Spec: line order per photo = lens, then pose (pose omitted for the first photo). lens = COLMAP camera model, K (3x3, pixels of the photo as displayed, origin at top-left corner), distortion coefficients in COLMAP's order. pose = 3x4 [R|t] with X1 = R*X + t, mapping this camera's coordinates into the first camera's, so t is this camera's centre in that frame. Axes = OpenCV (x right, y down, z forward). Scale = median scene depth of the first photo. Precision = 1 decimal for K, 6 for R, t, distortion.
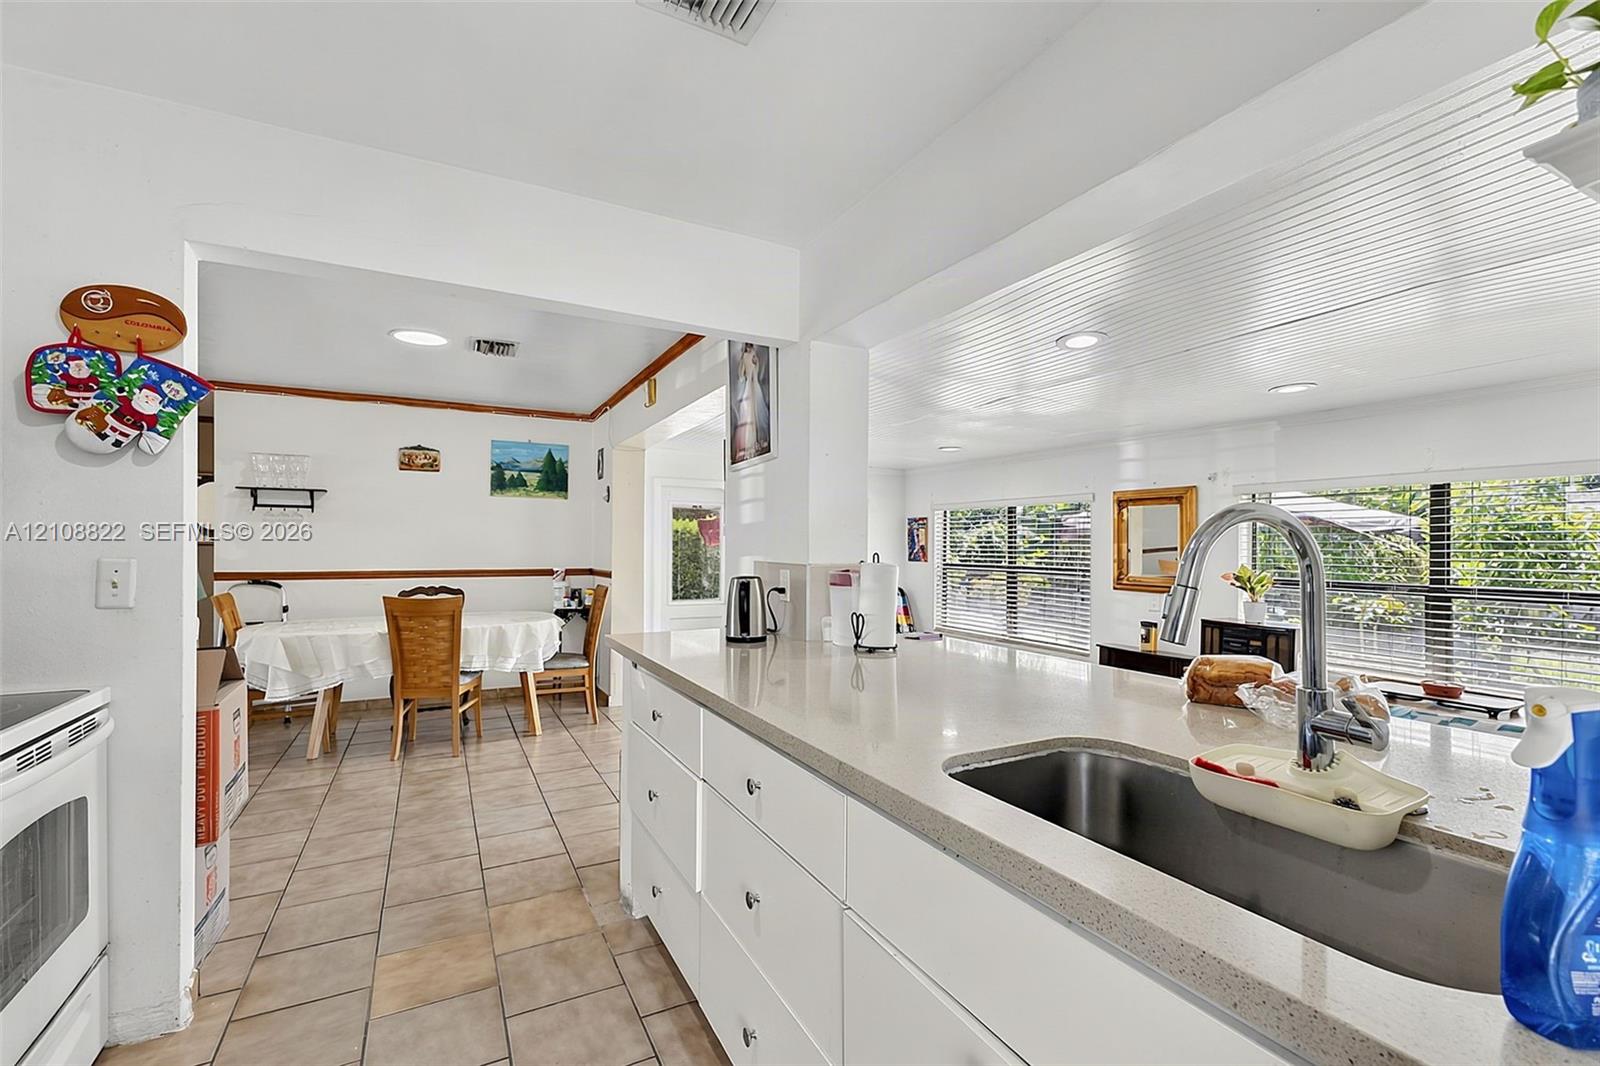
lens RADIAL K [[698.2, 0, 795.8], [0, 698.2, 541.9], [0, 0, 1]] dist [0.013536, -0.002285]
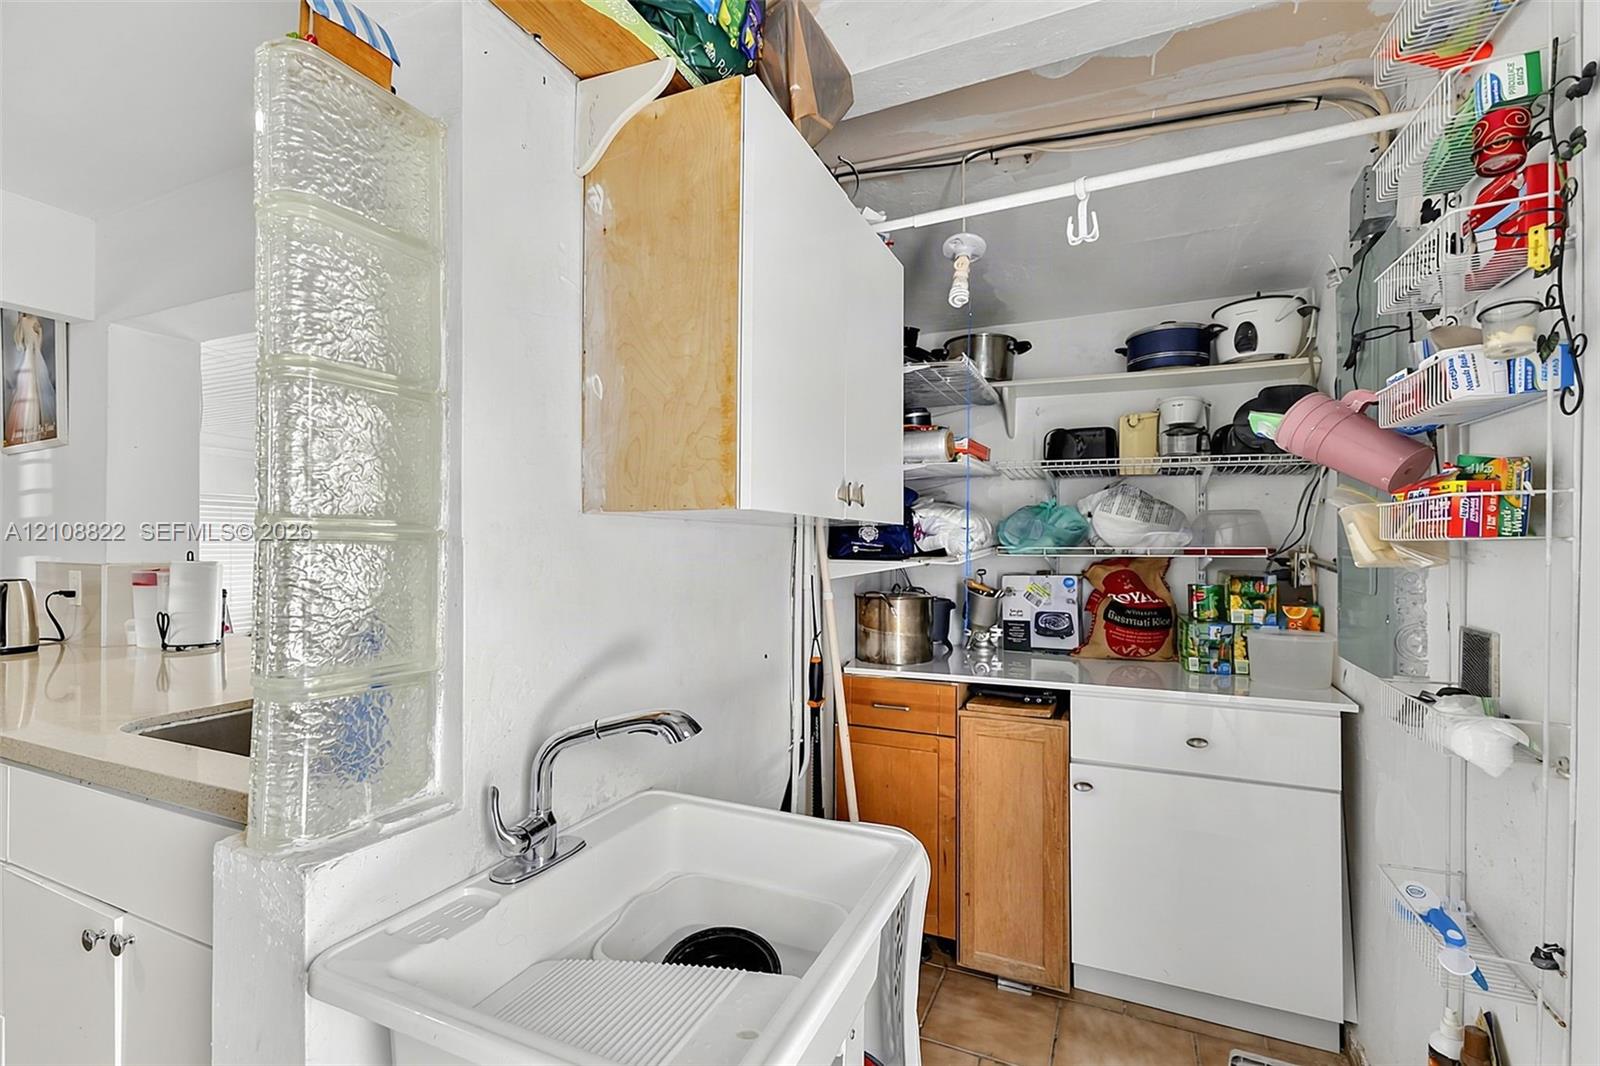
lens RADIAL K [[698.2, 0, 803.1], [0, 698.2, 541.3], [0, 0, 1]] dist [0.013536, -0.002285]
pose [[0.792092, 0.002931, 0.610395, 0.179272], [-0.002102, 0.999996, -0.002075, 0.002744], [-0.610398, 0.000360, 0.792095, -0.303264]]
